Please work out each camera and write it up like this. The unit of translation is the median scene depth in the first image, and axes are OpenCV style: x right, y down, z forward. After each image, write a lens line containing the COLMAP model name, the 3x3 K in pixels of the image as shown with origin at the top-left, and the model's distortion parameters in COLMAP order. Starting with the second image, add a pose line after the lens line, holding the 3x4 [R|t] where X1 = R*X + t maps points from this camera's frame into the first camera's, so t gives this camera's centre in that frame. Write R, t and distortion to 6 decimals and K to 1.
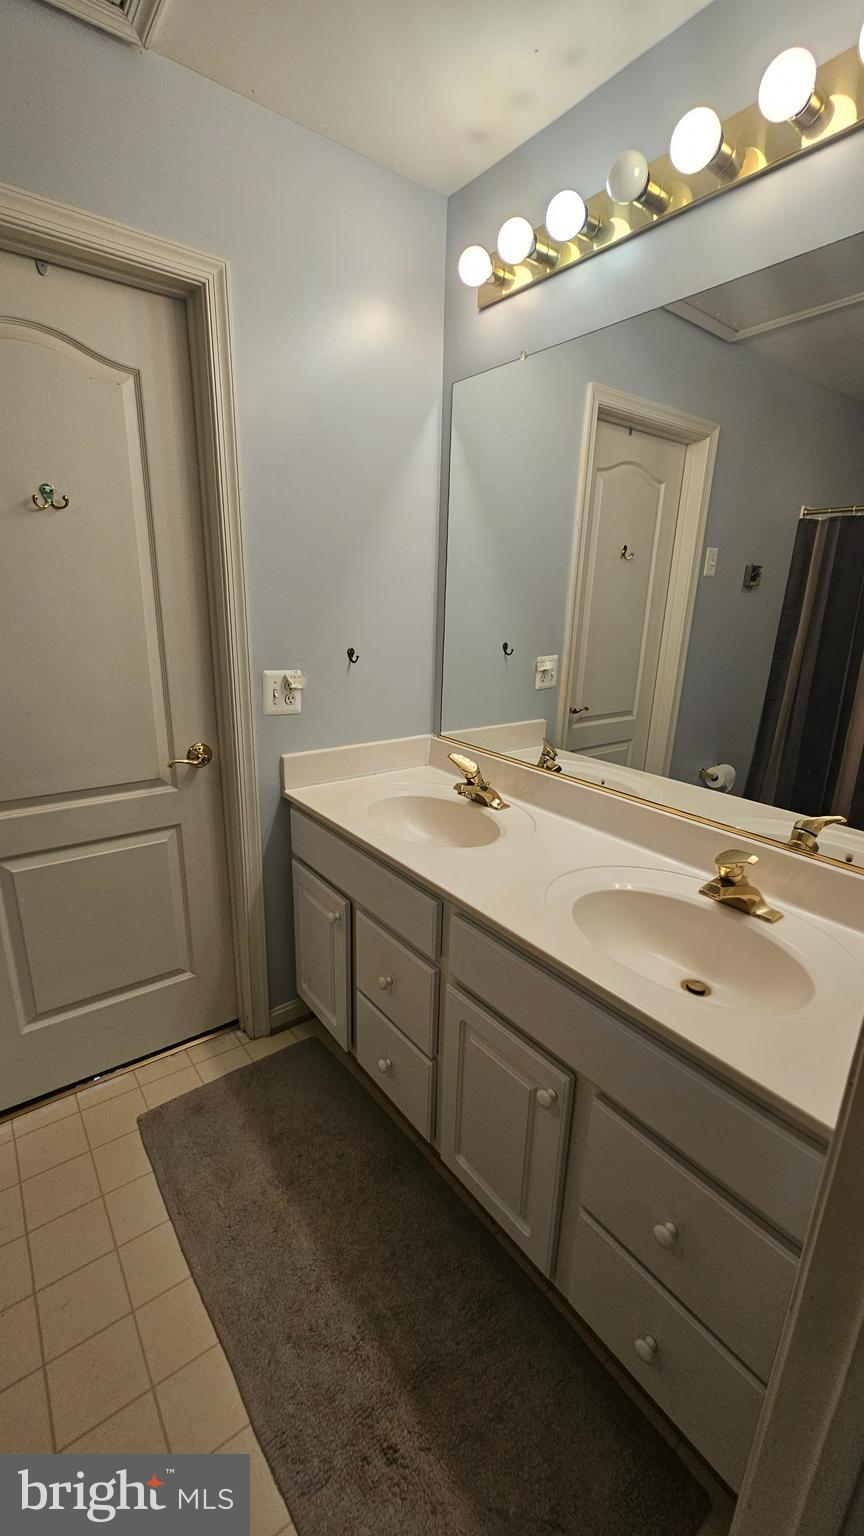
lens RADIAL K [[625.1, 0, 430.9], [0, 625.1, 771.3], [0, 0, 1]] dist [0.003920, 0.000107]
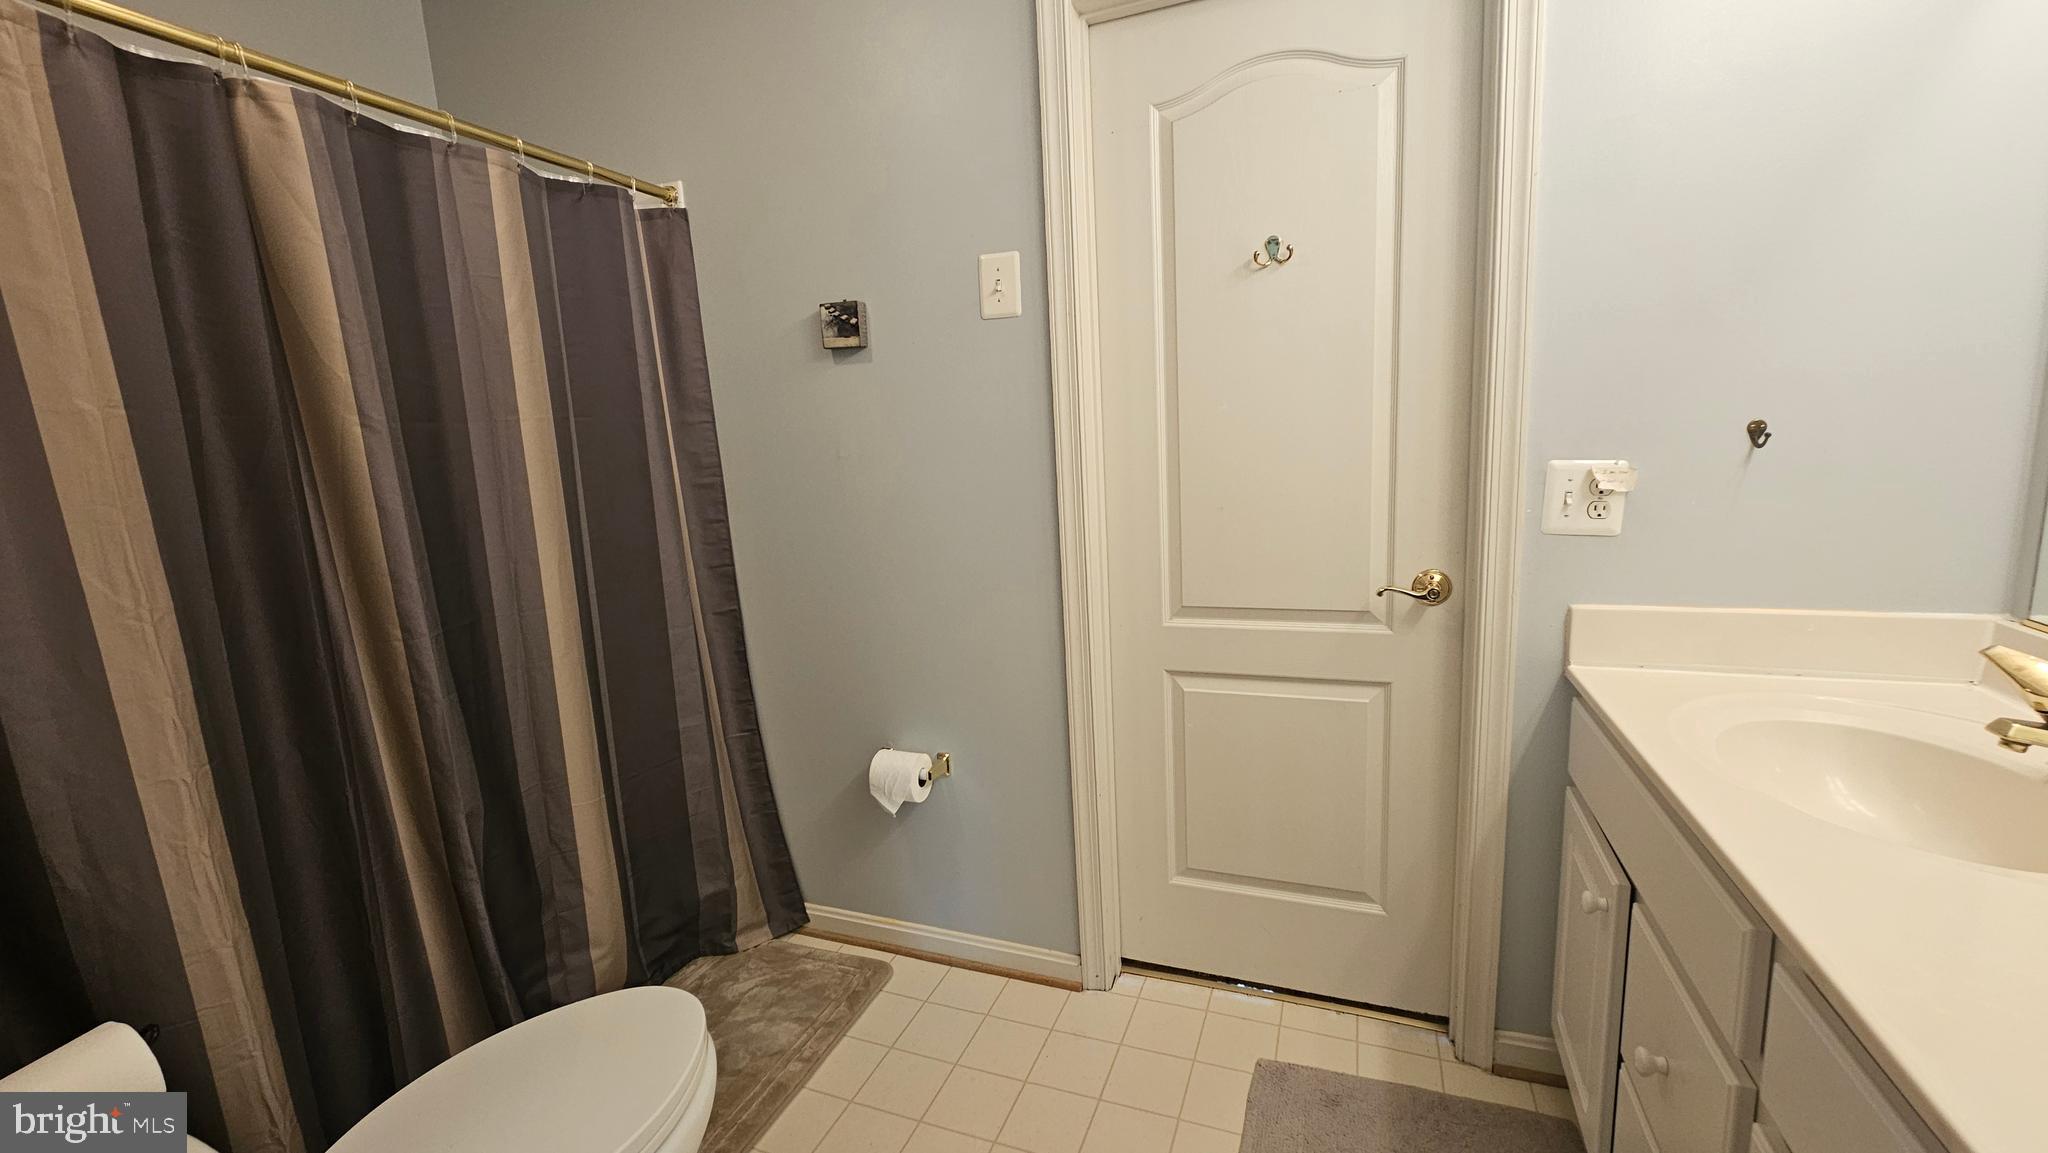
lens RADIAL K [[837.9, 0, 1030.3], [0, 837.9, 573.7], [0, 0, 1]] dist [0.001369, 0.000622]
pose [[0.527285, 0.089487, -0.844963, 0.161612], [-0.174561, 0.984635, -0.004653, 0.038990], [0.831564, 0.149951, 0.534805, 0.153767]]
